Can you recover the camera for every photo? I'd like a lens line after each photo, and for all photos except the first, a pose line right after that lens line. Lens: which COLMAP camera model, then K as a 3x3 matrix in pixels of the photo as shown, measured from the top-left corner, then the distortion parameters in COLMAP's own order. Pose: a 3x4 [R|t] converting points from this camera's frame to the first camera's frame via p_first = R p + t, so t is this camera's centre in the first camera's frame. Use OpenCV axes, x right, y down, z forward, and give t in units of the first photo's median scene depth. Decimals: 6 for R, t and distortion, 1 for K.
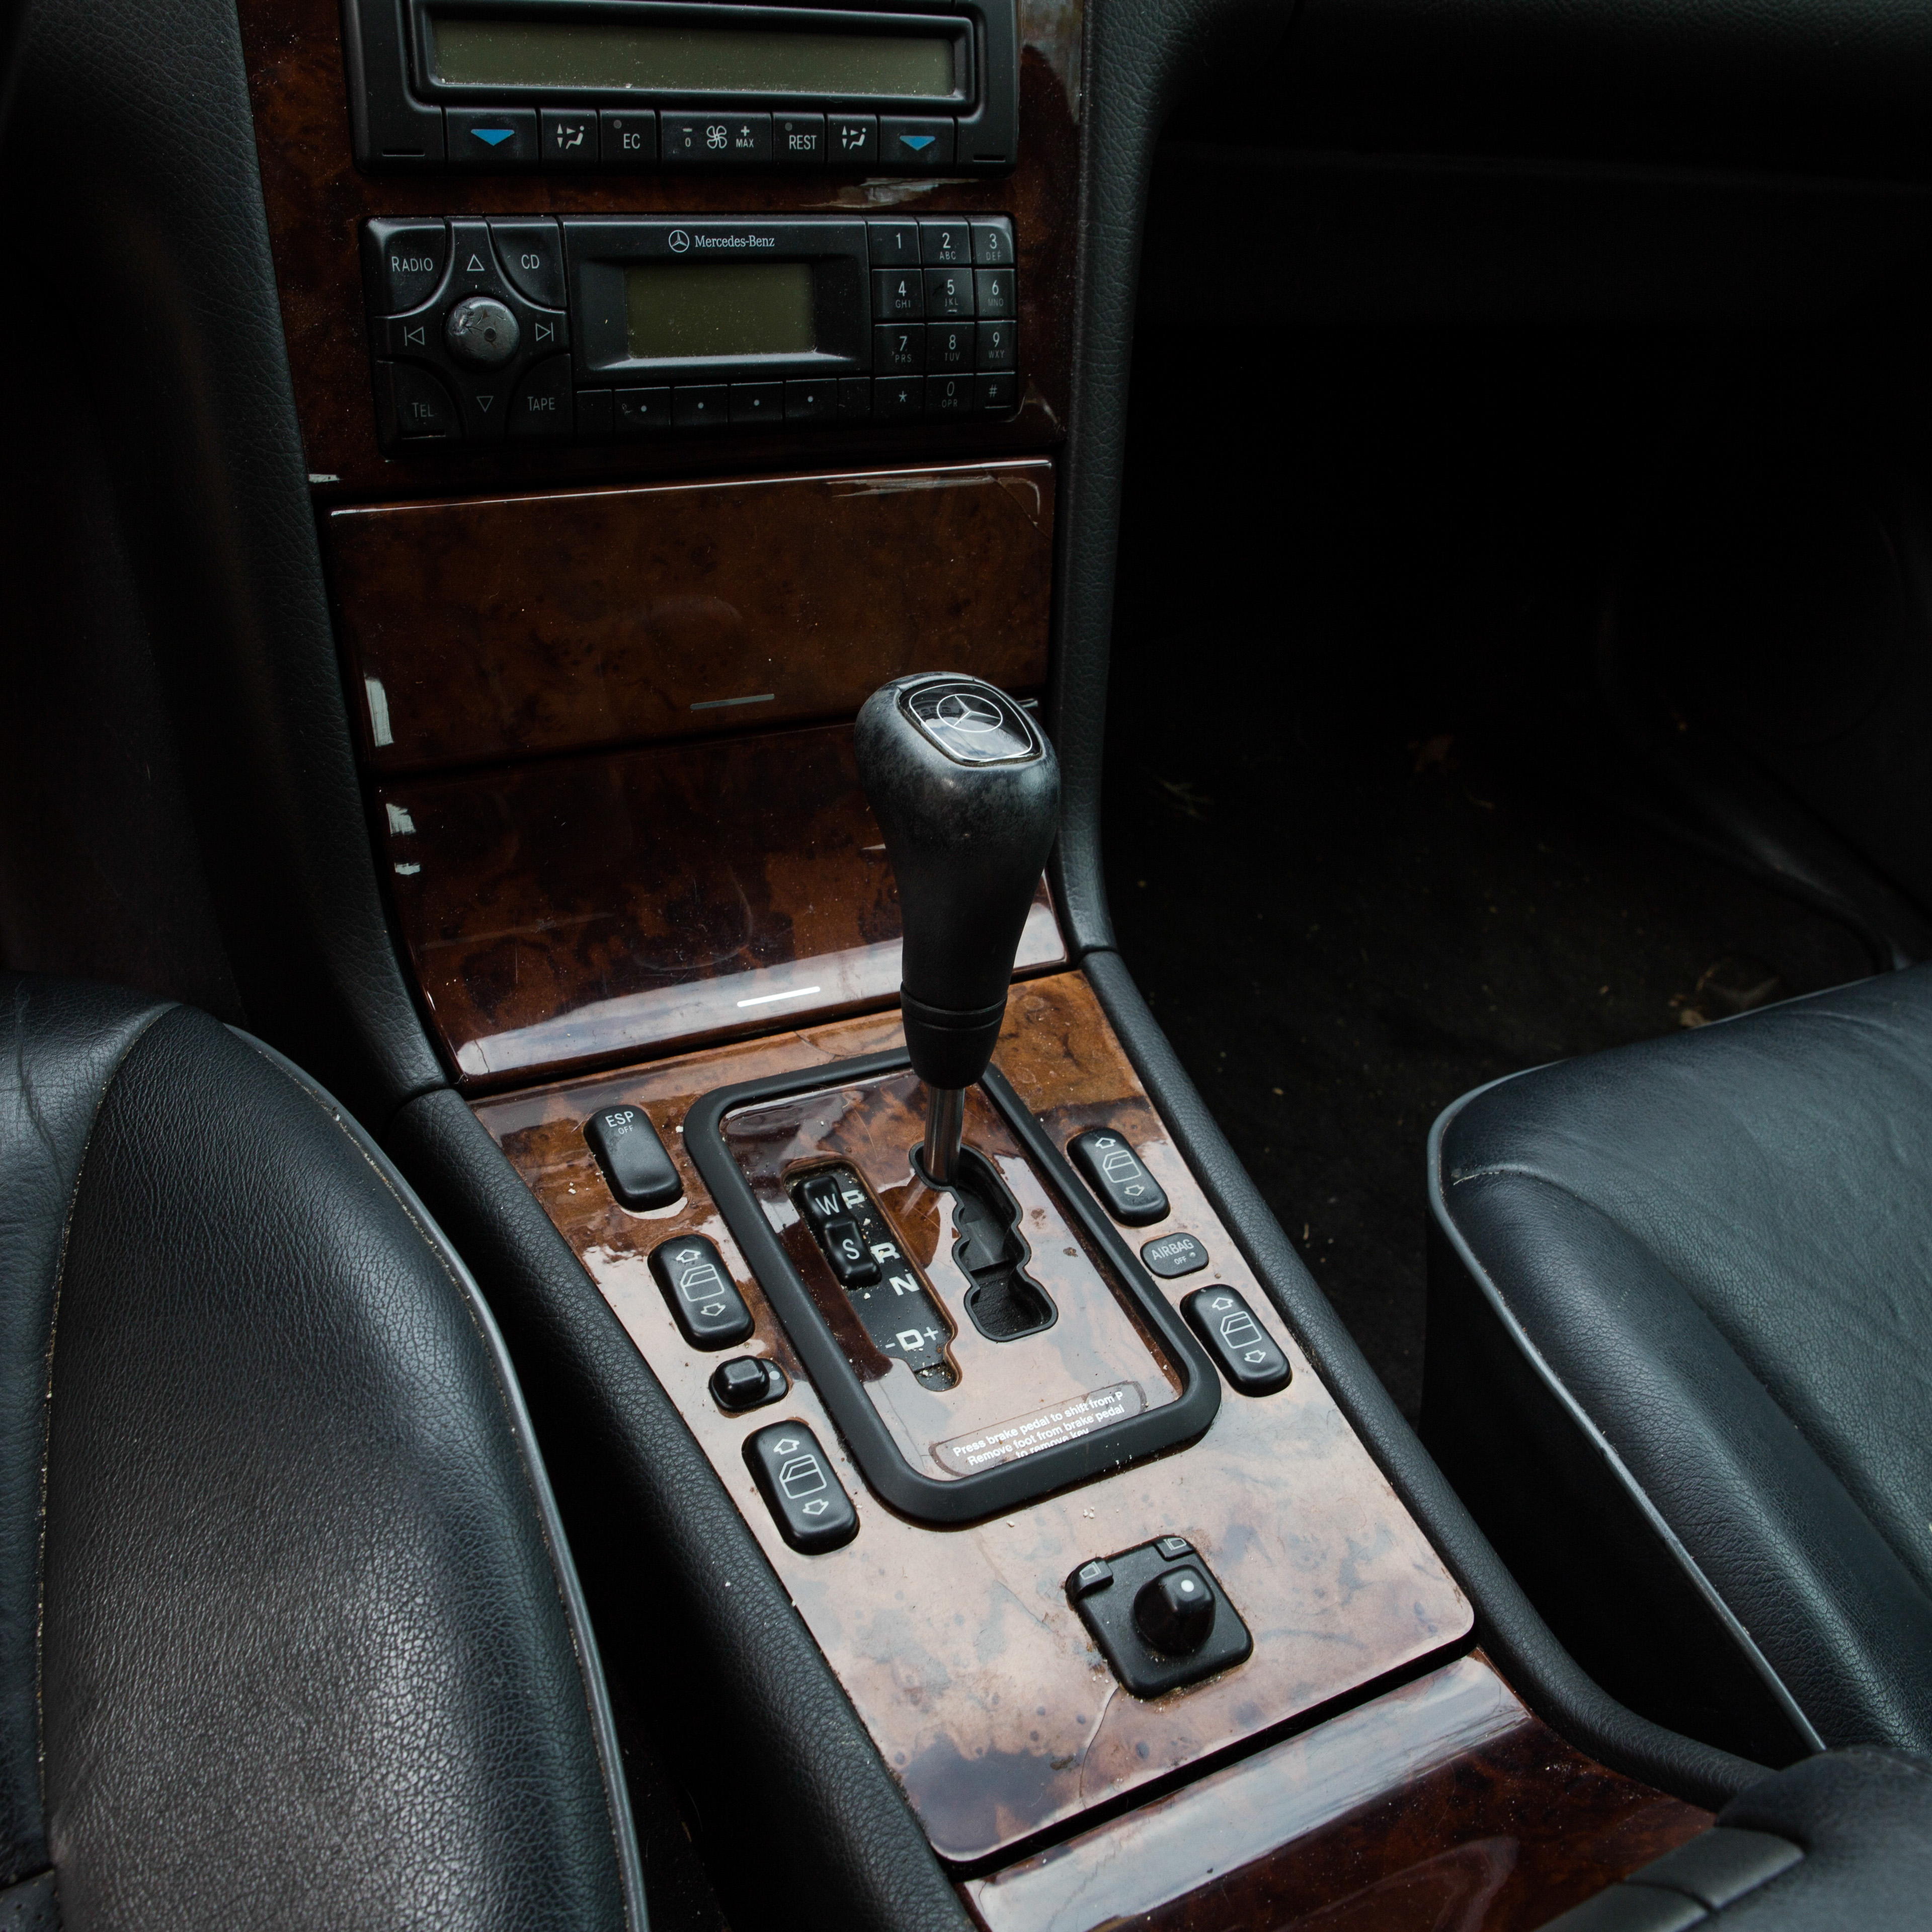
lens RADIAL K [[1993.7, 0, 962.8], [0, 1993.7, 964.6], [0, 0, 1]] dist [-0.079508, 0.000000]
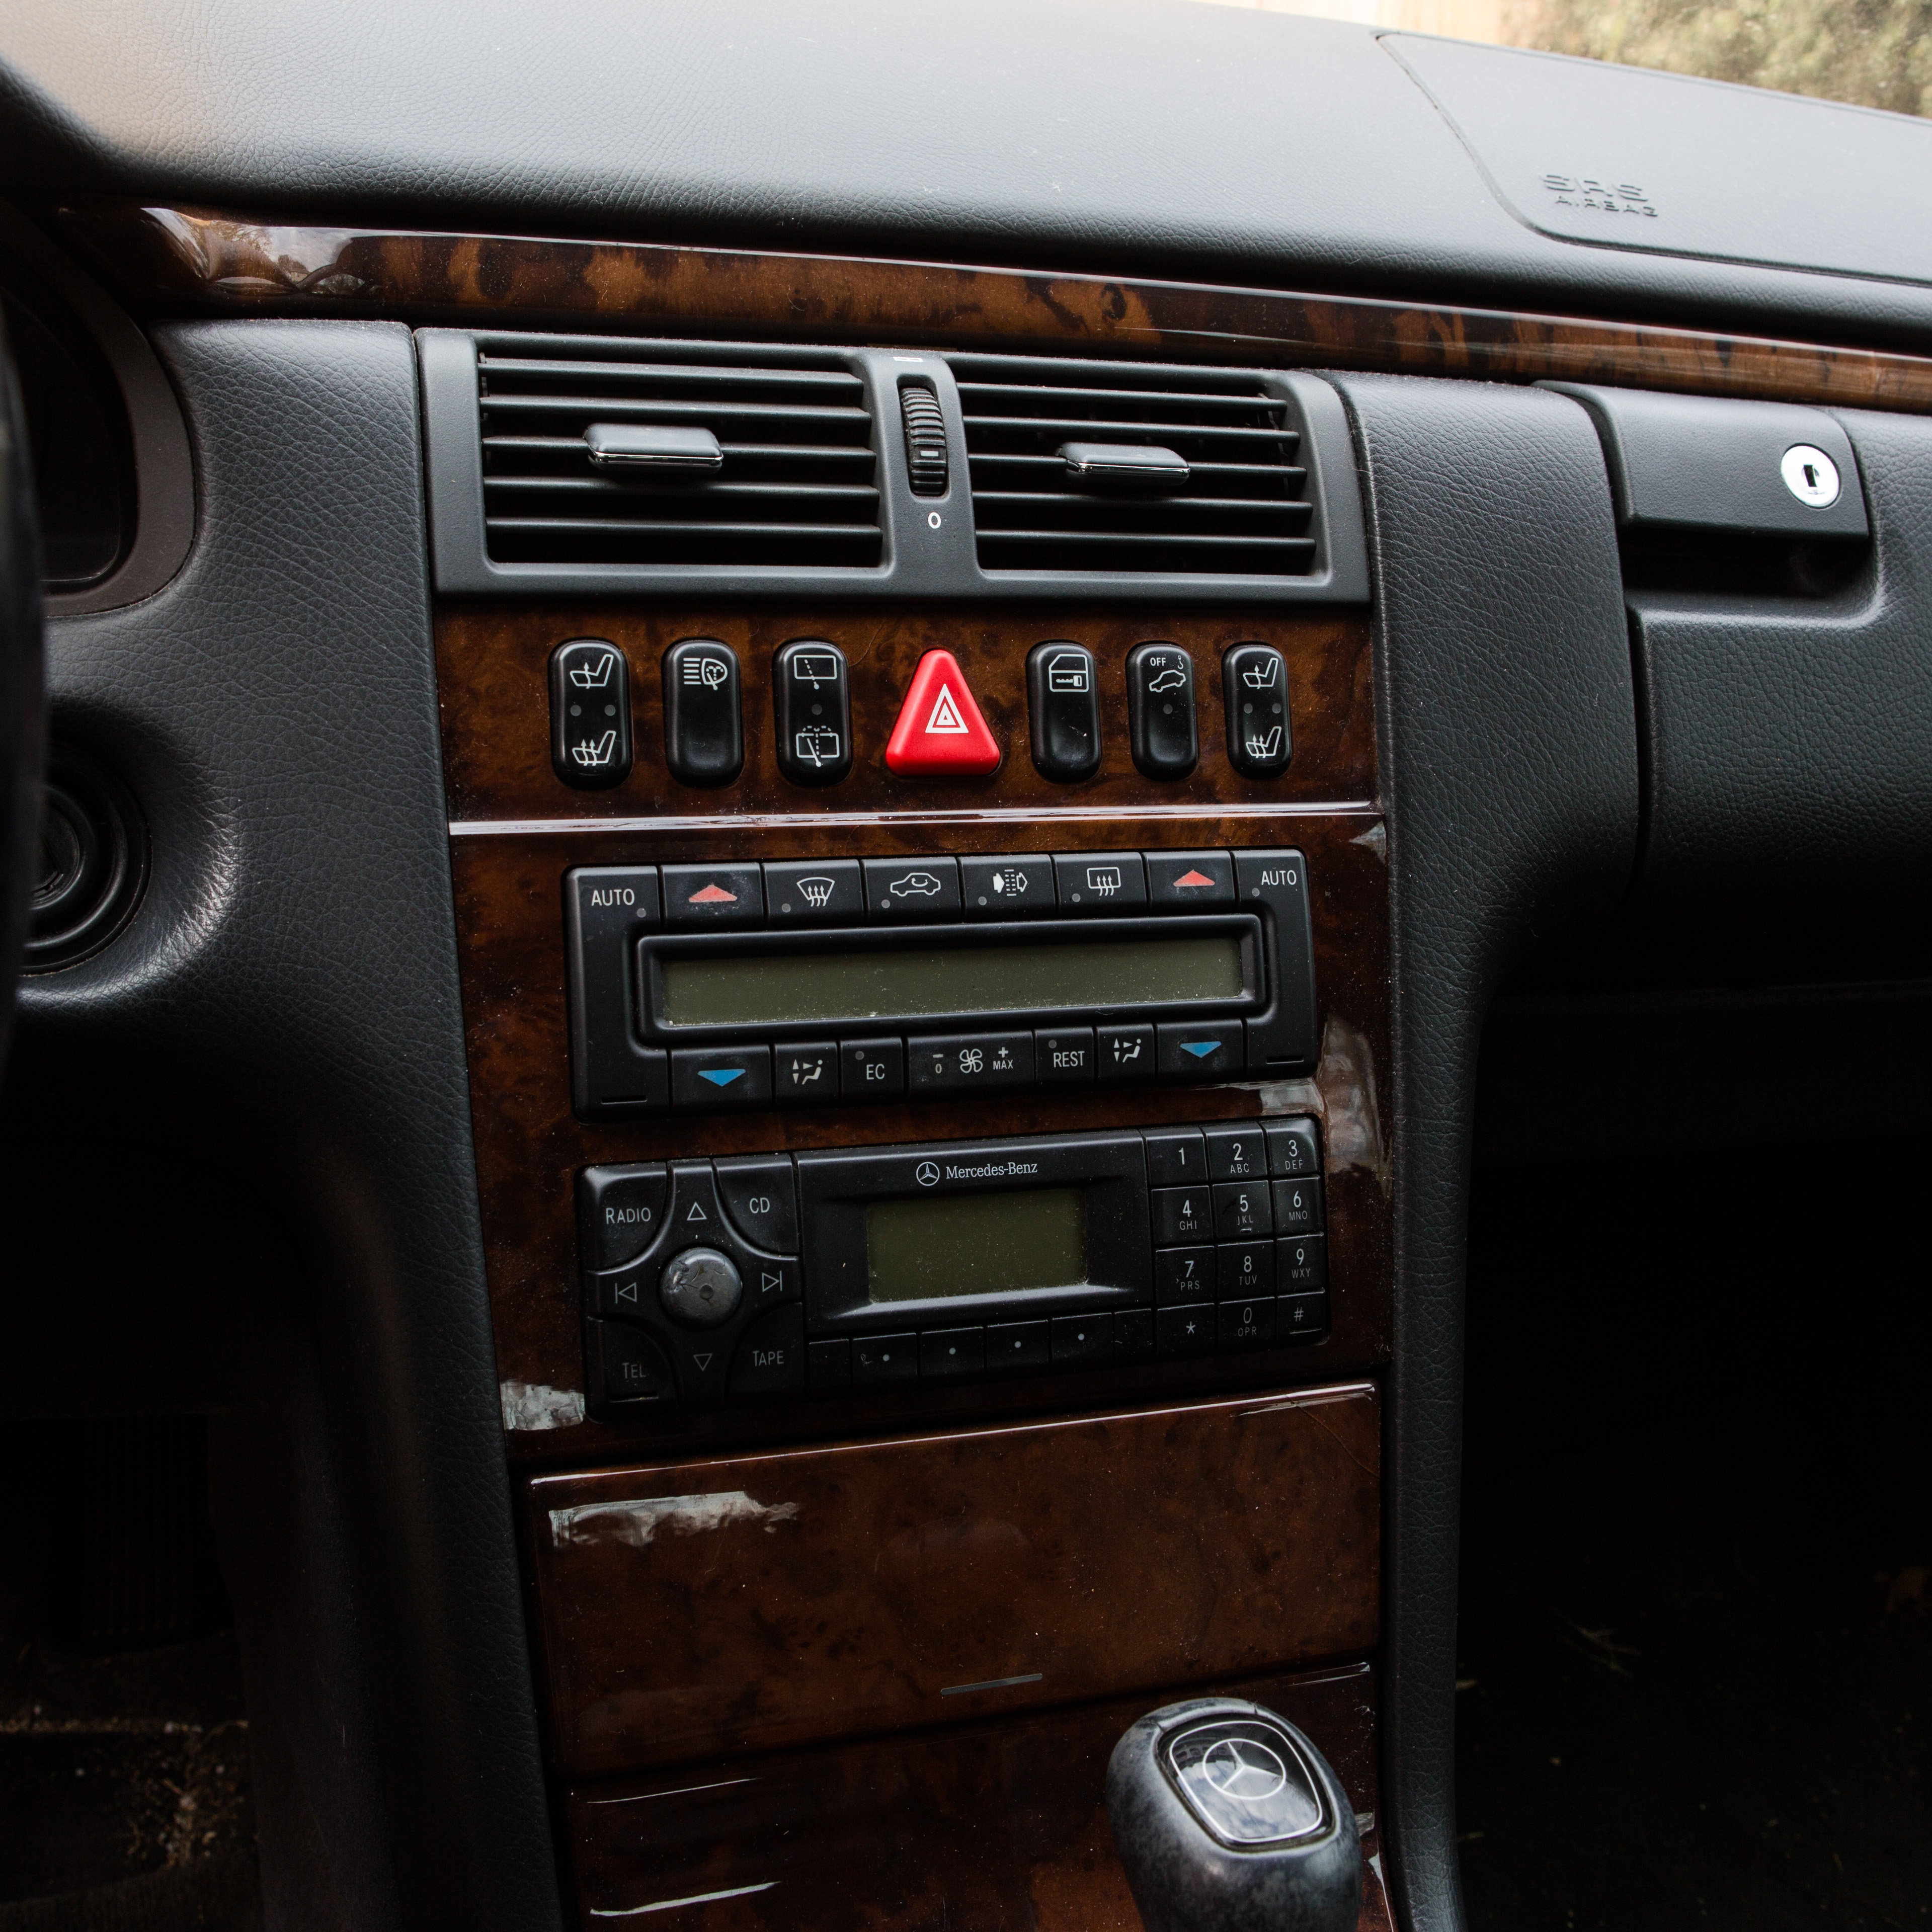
lens RADIAL K [[1993.7, 0, 937.9], [0, 1993.7, 955.9], [0, 0, 1]] dist [-0.079508, 0.000000]
pose [[0.974009, -0.038783, -0.223165, 0.066113], [-0.040346, 0.939772, -0.339412, -0.146752], [0.222888, 0.339594, 0.913782, 0.127753]]
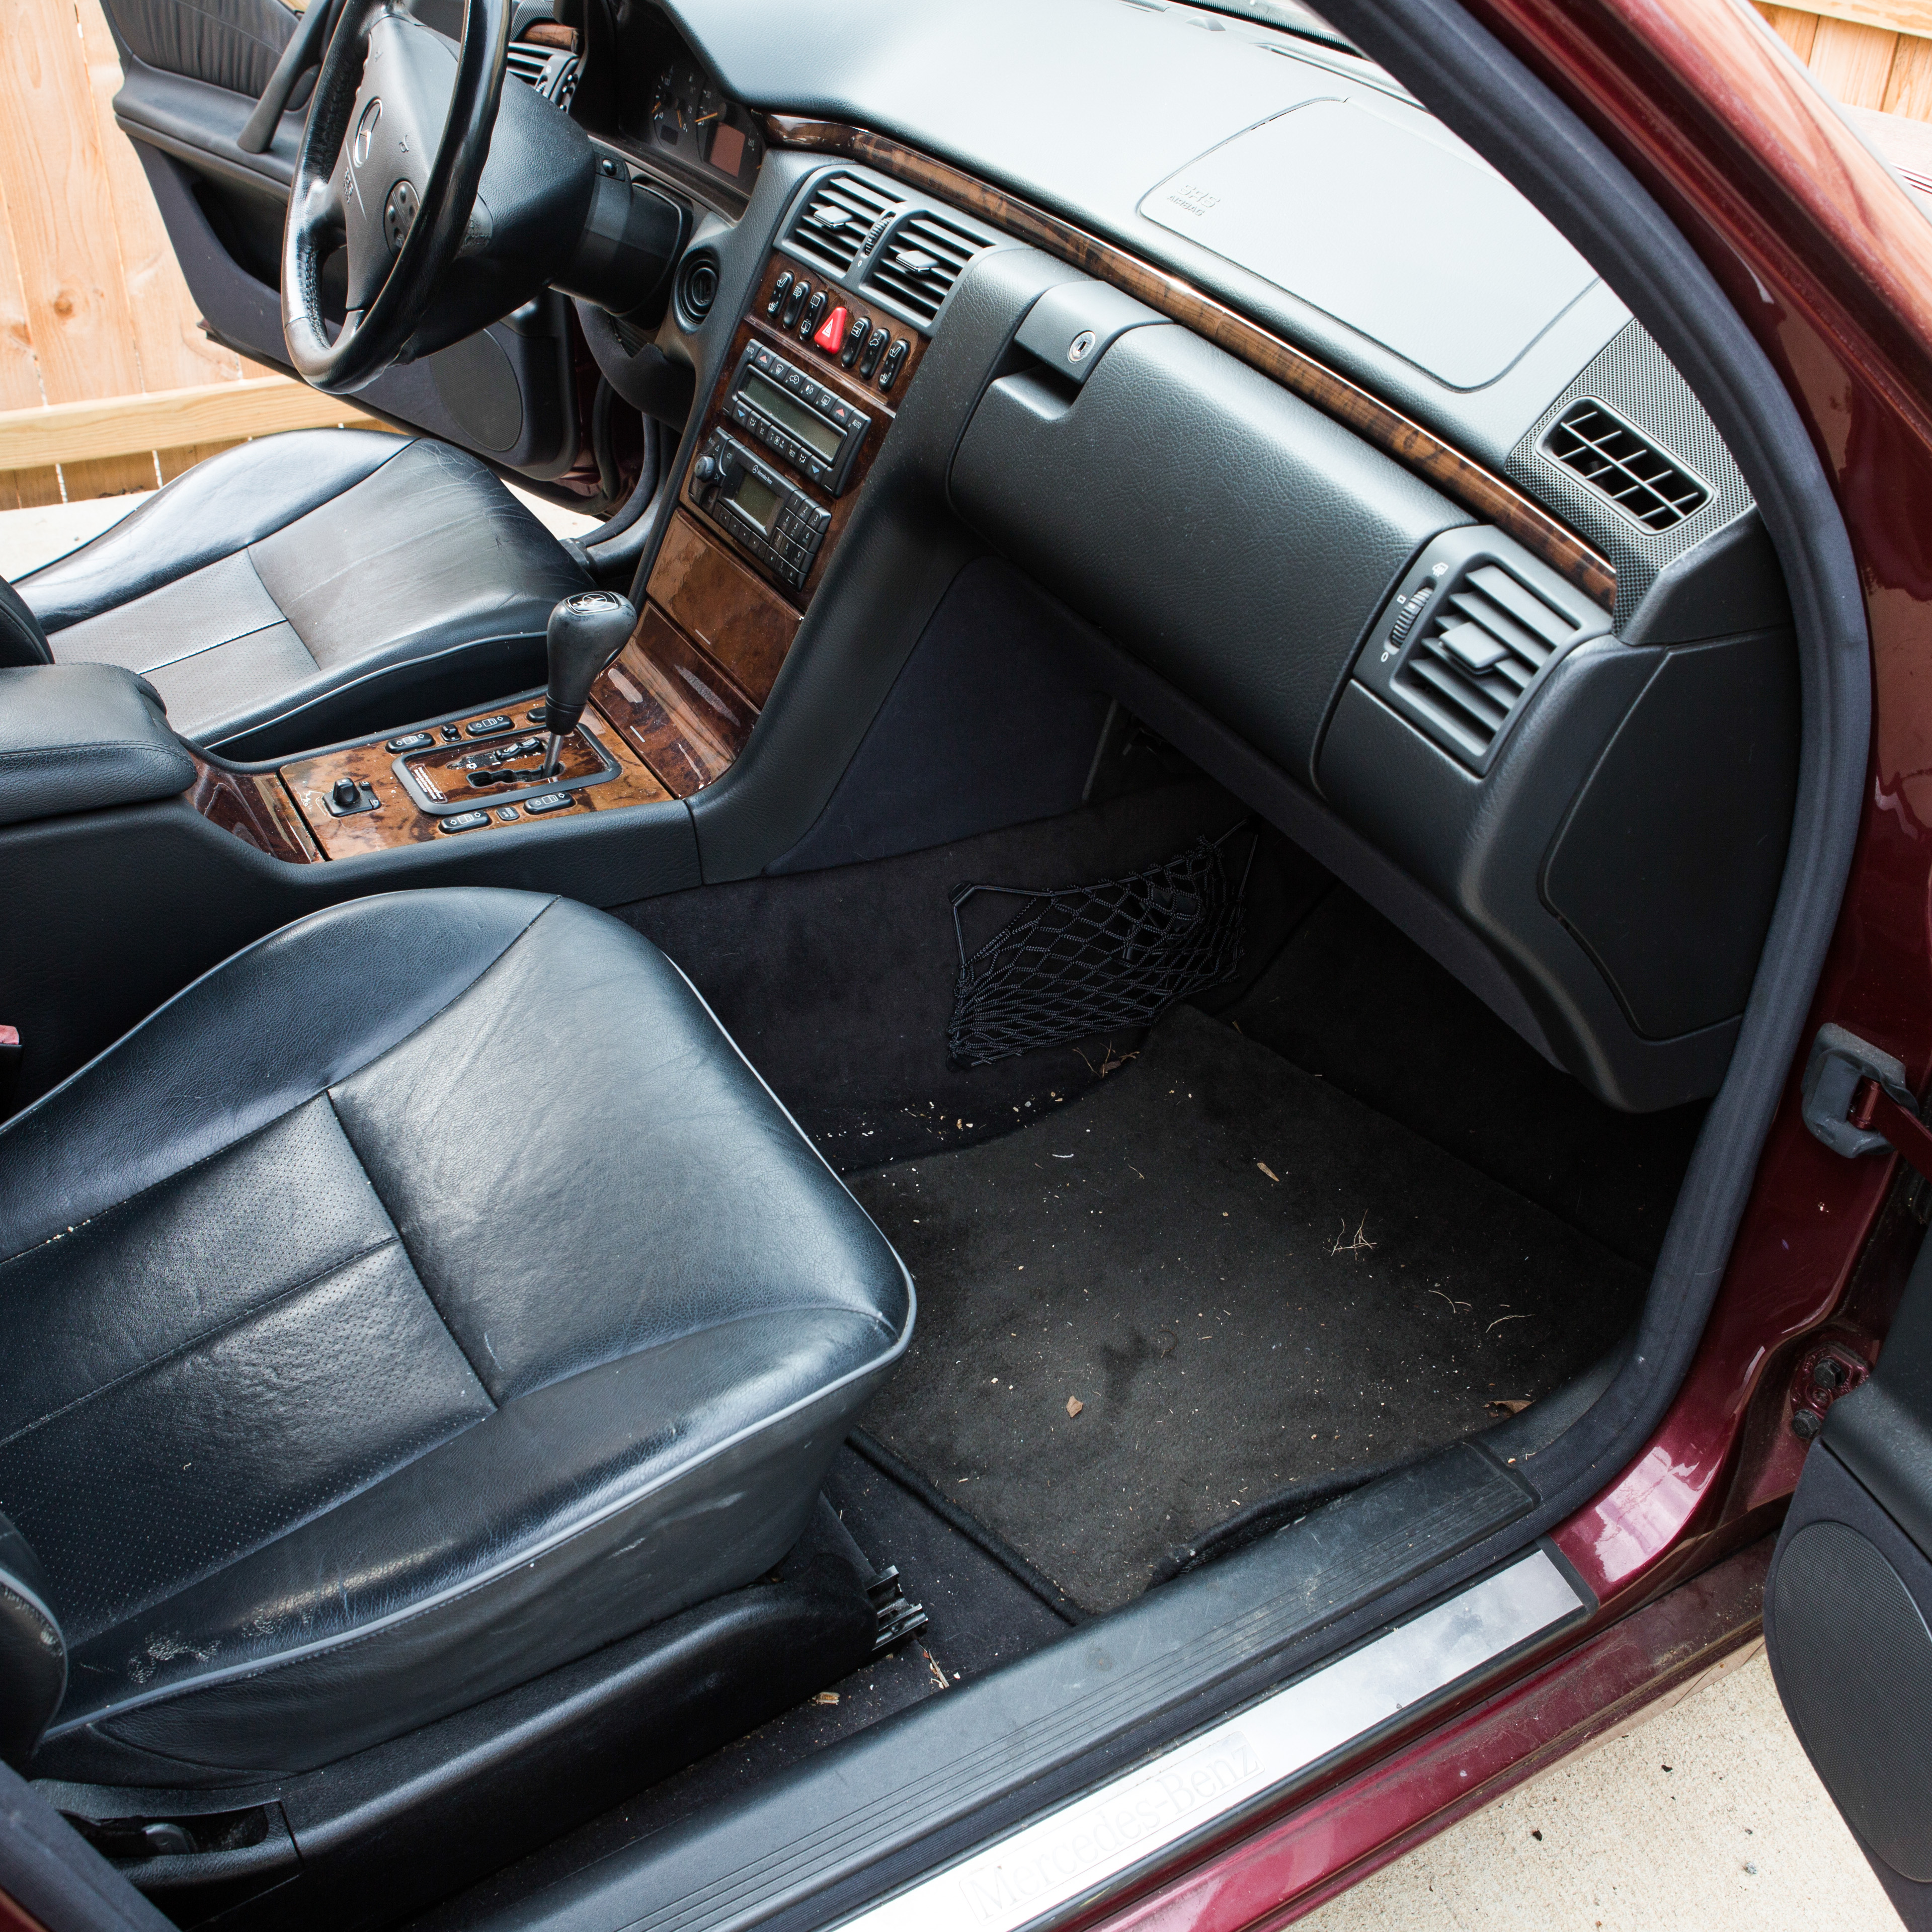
lens RADIAL K [[1993.7, 0, 963.1], [0, 1993.7, 963.8], [0, 0, 1]] dist [-0.079508, 0.000000]
pose [[0.052024, 0.414014, -0.908782, 2.539145], [-0.667239, 0.691491, 0.276826, -0.814296], [0.743025, 0.591973, 0.312221, 0.740725]]
